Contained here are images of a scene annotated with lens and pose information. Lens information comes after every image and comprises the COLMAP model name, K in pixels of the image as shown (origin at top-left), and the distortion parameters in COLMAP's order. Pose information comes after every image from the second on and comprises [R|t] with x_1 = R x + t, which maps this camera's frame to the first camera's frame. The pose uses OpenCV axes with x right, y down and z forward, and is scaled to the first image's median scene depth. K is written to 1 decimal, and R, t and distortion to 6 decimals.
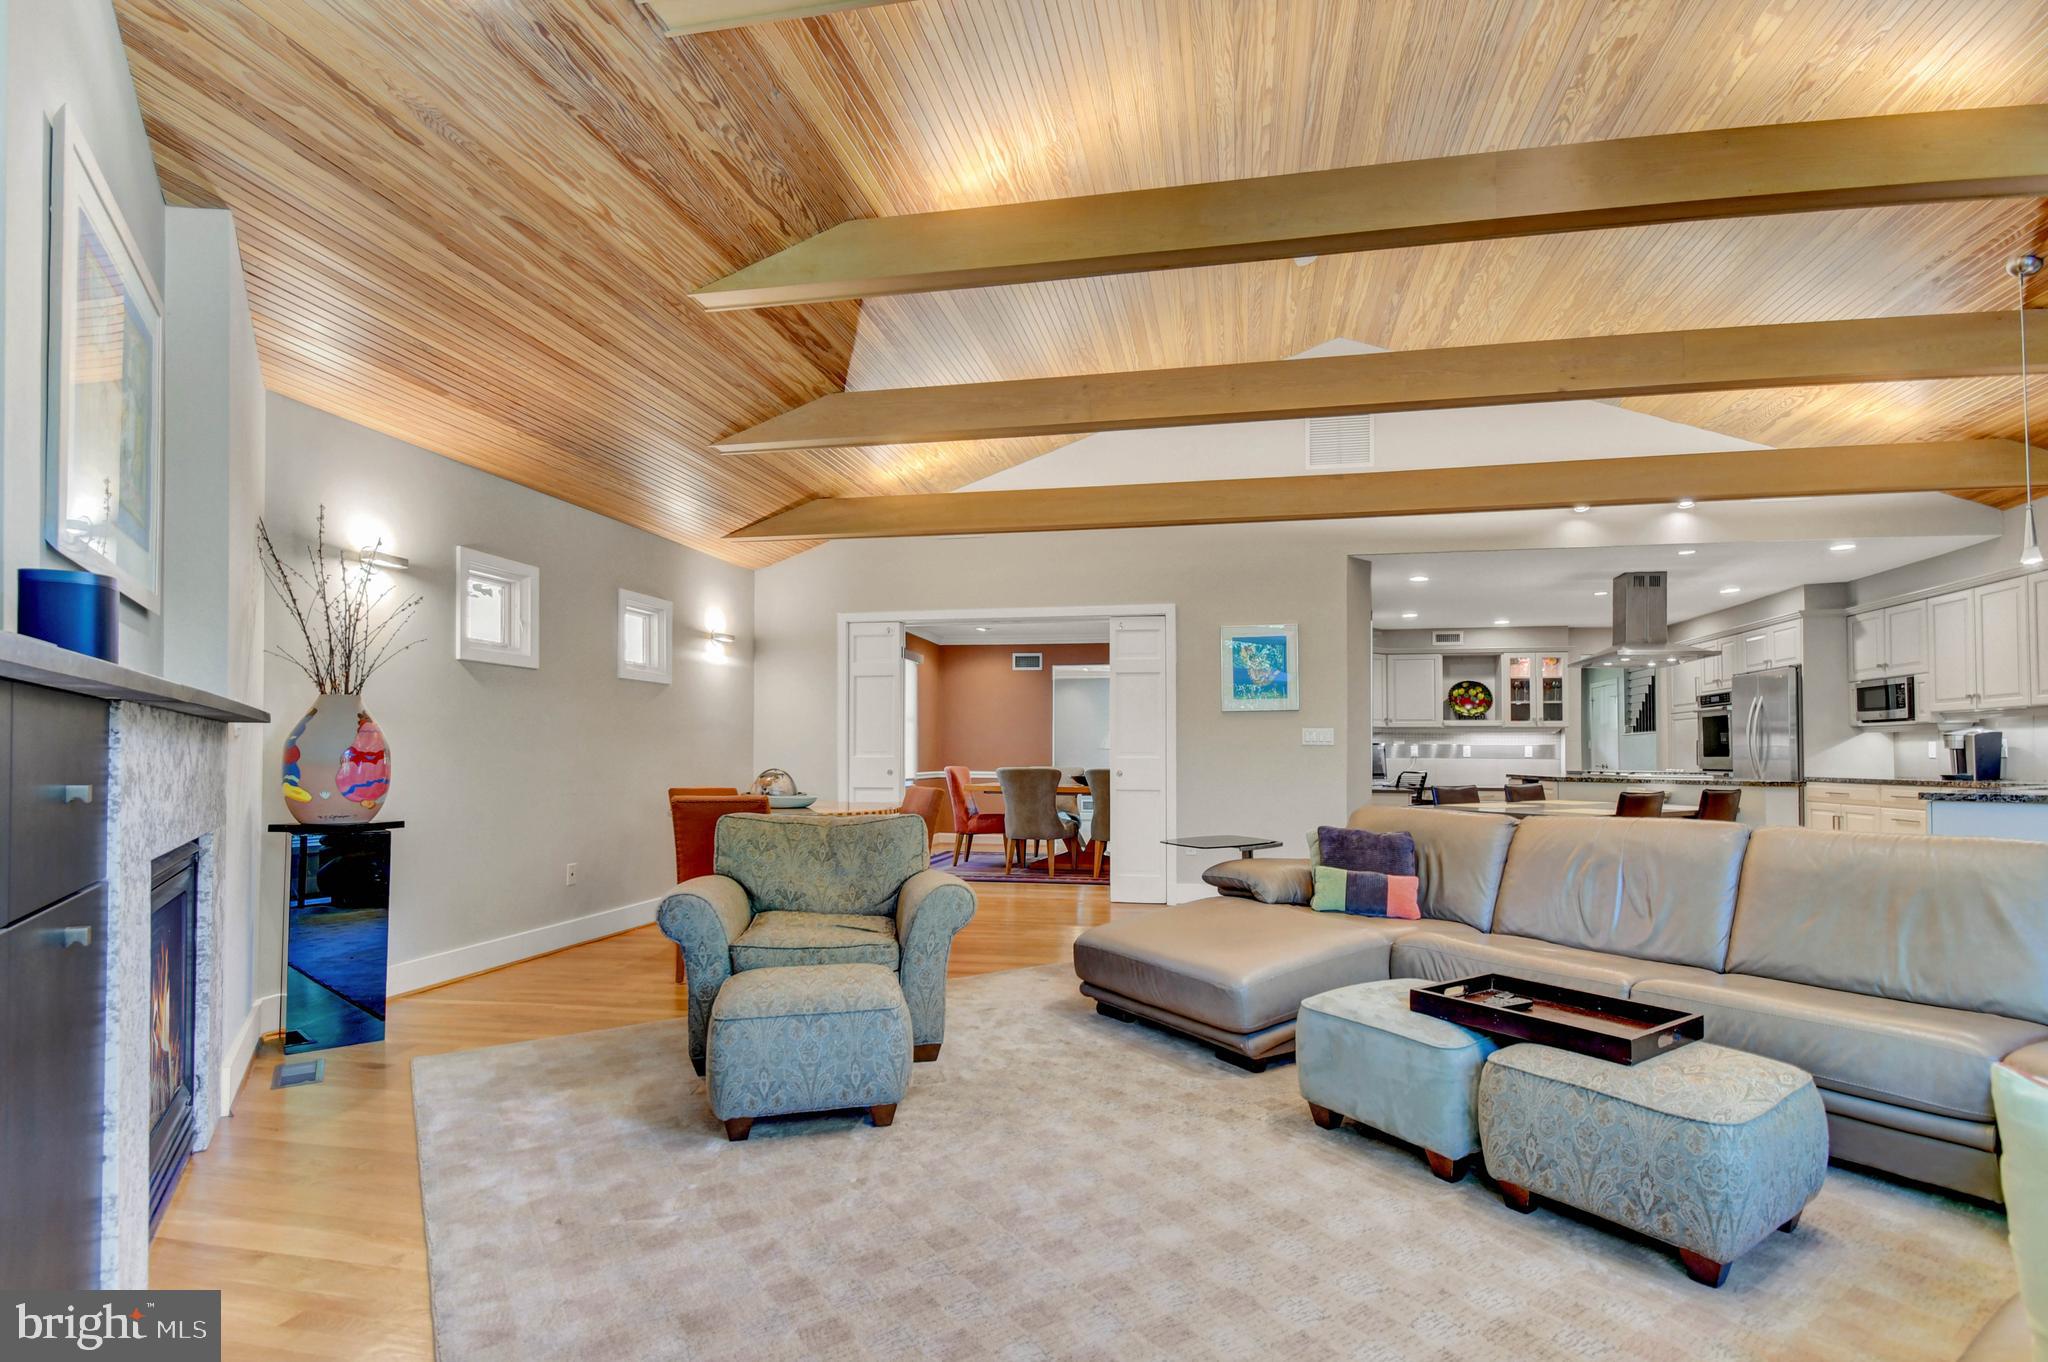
lens RADIAL K [[991.9, 0, 1047.5], [0, 991.9, 743.0], [0, 0, 1]] dist [-0.000370, -0.000448]
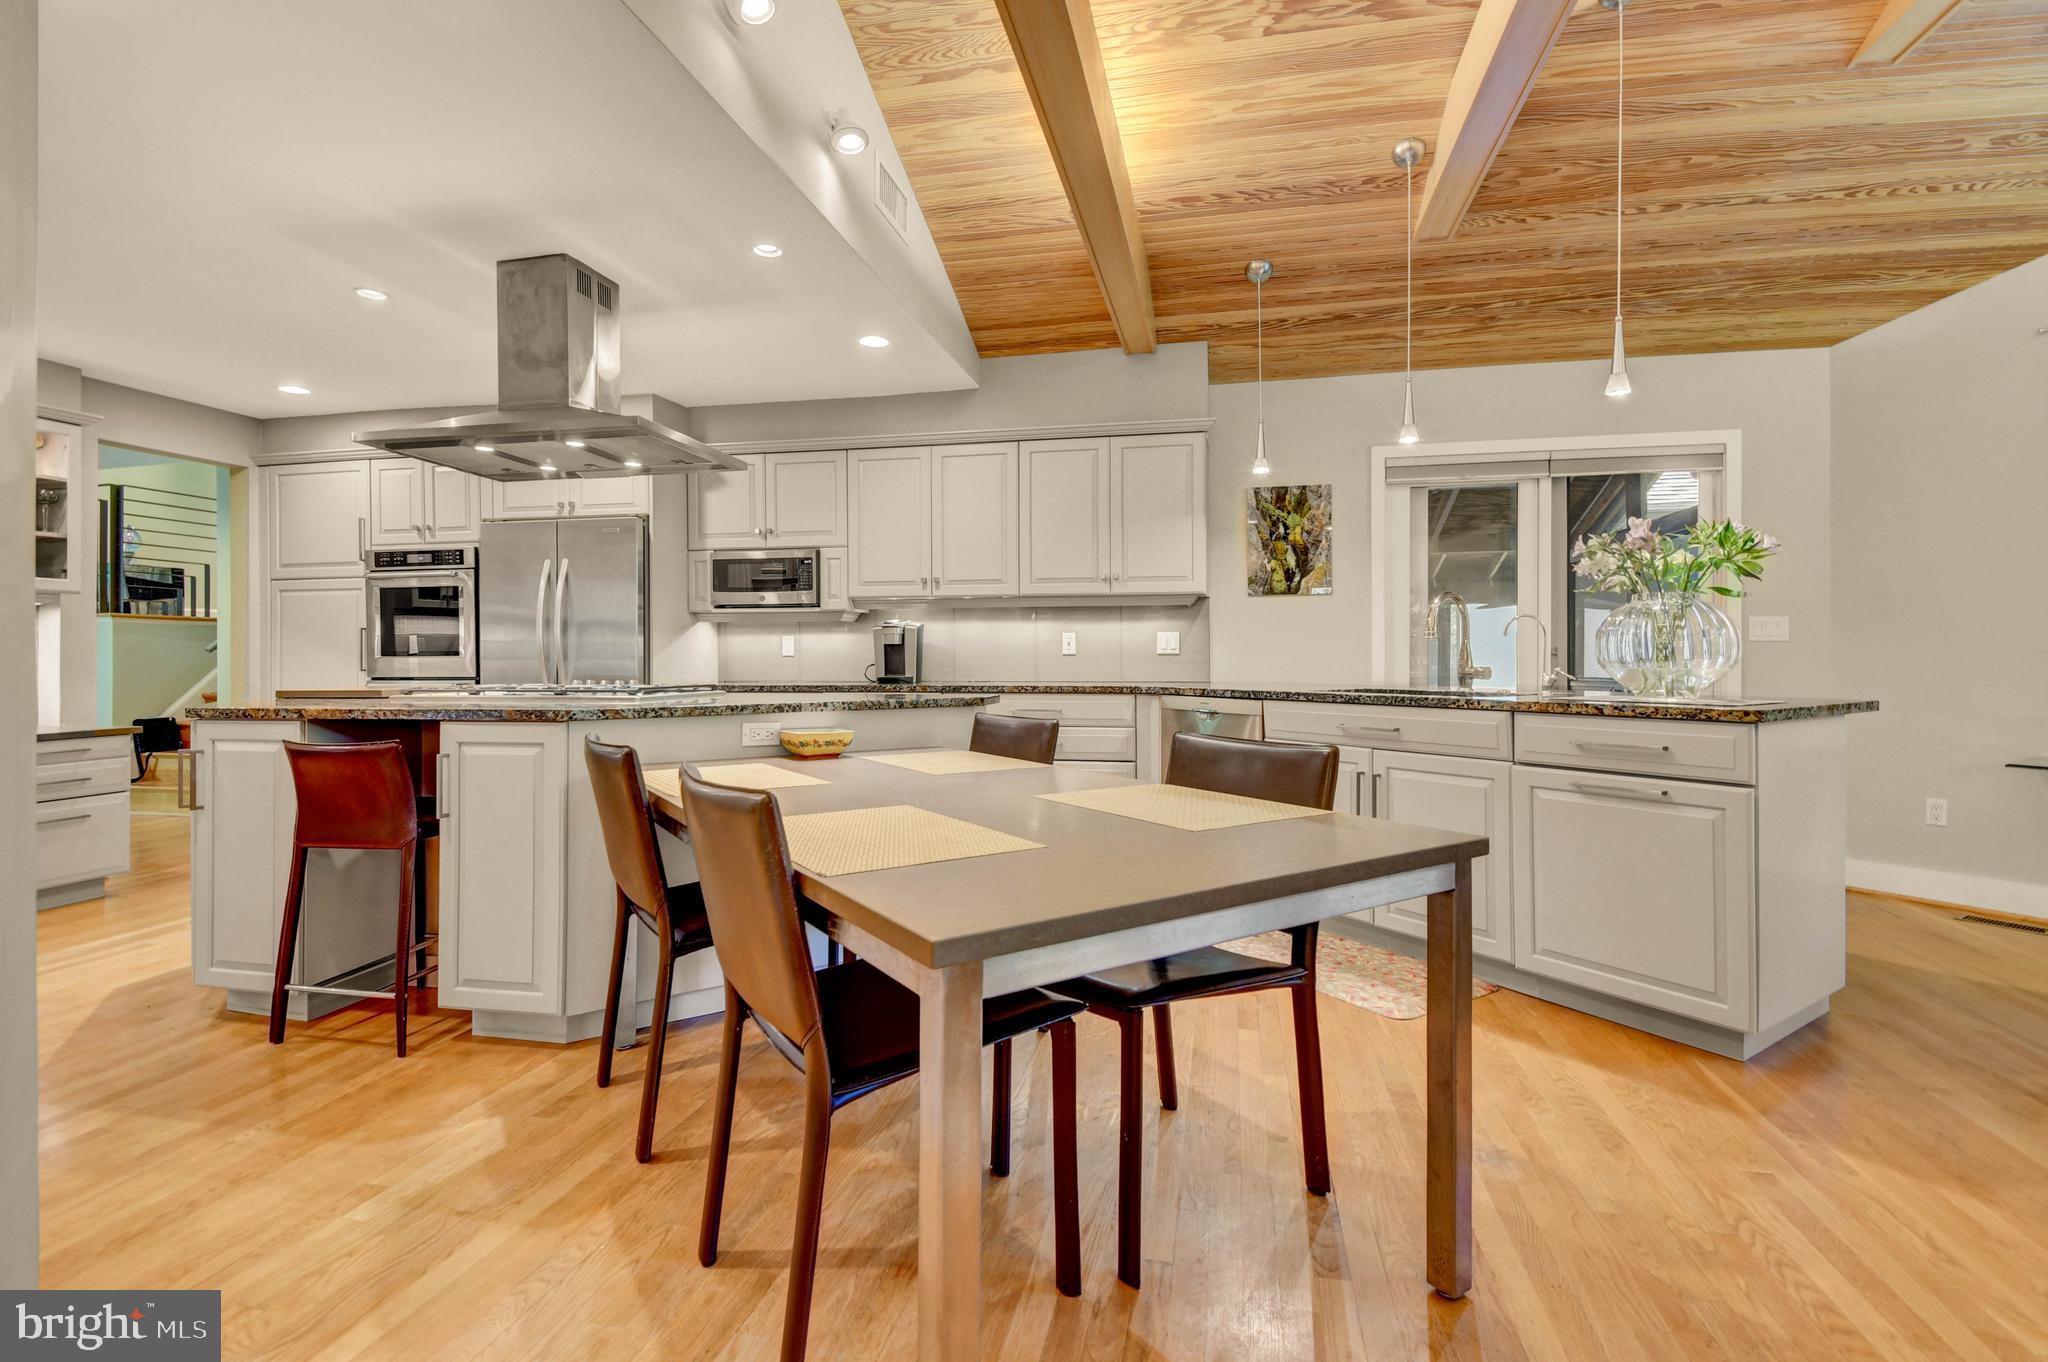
lens RADIAL K [[918.4, 0, 1030.9], [0, 918.4, 653.4], [0, 0, 1]] dist [0.020810, -0.023160]
pose [[0.013381, 0.002145, 0.999908, 0.151699], [-0.012271, 0.999923, -0.001981, 0.011004], [-0.999835, -0.012244, 0.013407, 0.743435]]
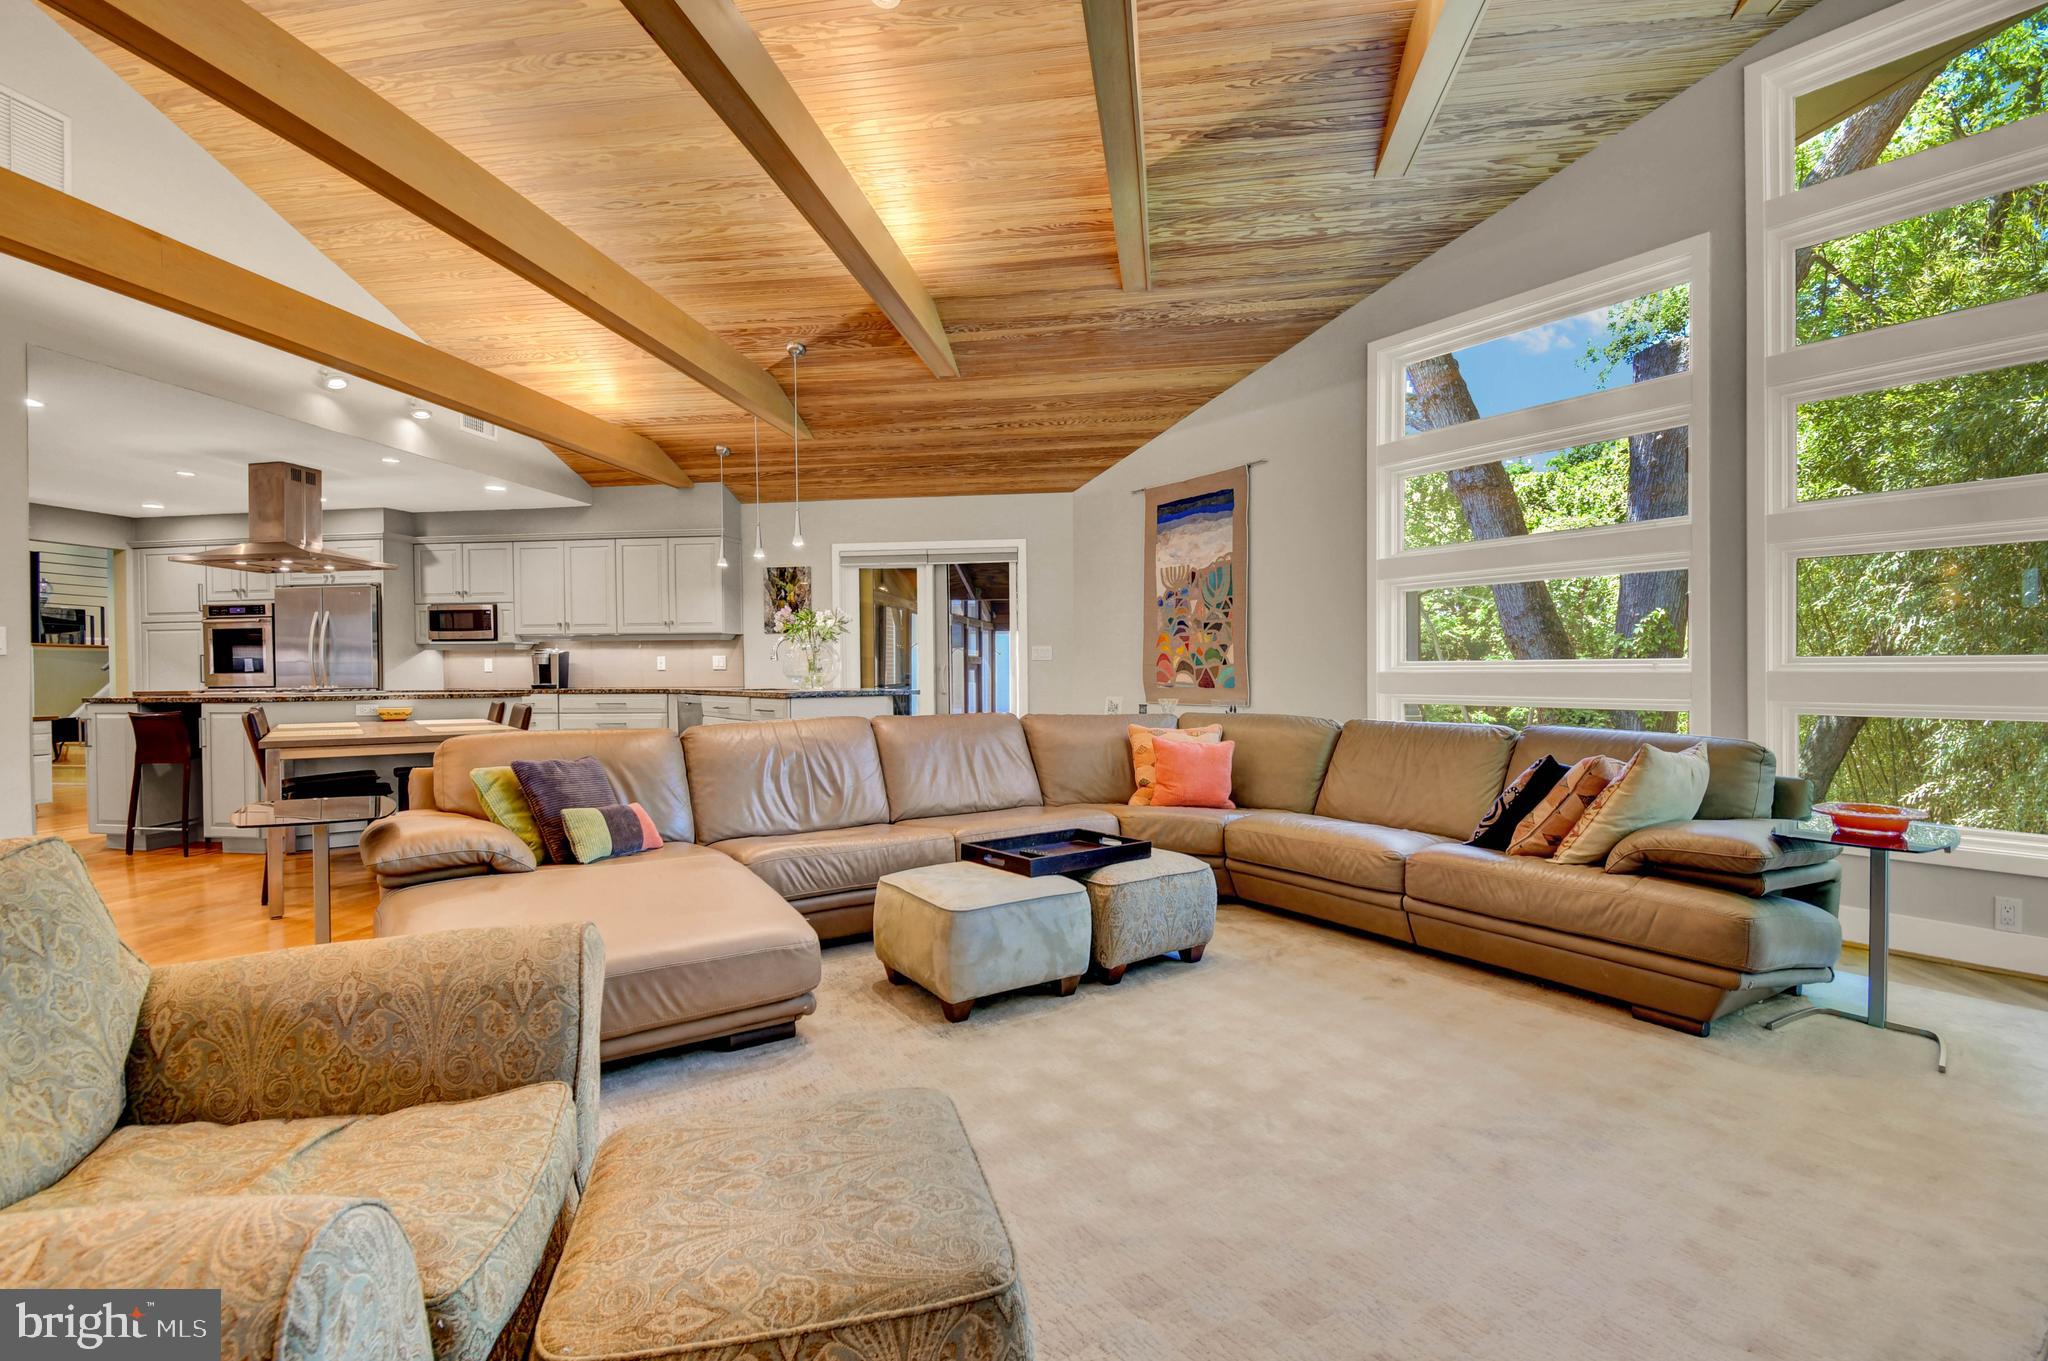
lens RADIAL K [[919.5, 0, 1051.5], [0, 919.5, 679.0], [0, 0, 1]] dist [0.000766, -0.017839]
pose [[-0.061153, -0.009913, 0.998079, -0.251706], [-0.007985, 0.999924, 0.009442, 0.006706], [-0.998096, -0.007392, -0.061228, 0.355373]]
